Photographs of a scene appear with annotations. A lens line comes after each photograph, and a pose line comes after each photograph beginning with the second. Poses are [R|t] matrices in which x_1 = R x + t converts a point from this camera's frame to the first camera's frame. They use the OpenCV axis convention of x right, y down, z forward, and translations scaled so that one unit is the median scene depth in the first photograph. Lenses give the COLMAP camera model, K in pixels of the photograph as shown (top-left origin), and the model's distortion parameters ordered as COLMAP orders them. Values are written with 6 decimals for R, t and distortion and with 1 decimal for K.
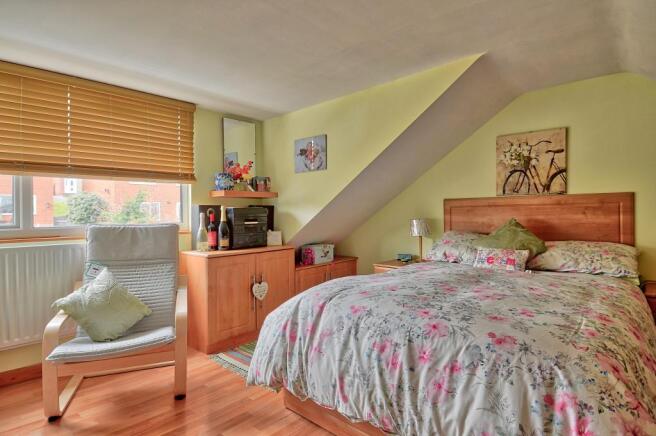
lens RADIAL K [[356.9, 0, 327.4], [0, 356.9, 217.7], [0, 0, 1]] dist [0.020348, -0.008305]
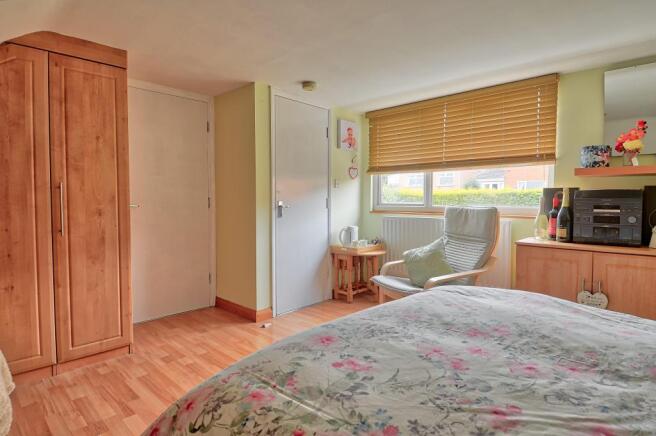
lens RADIAL K [[356.9, 0, 327.5], [0, 356.9, 214.0], [0, 0, 1]] dist [0.020348, -0.008305]
pose [[-0.018060, 0.052467, -0.998459, 0.555748], [-0.020094, 0.998401, 0.052828, -0.007038], [0.999635, 0.021017, -0.016977, 0.473246]]
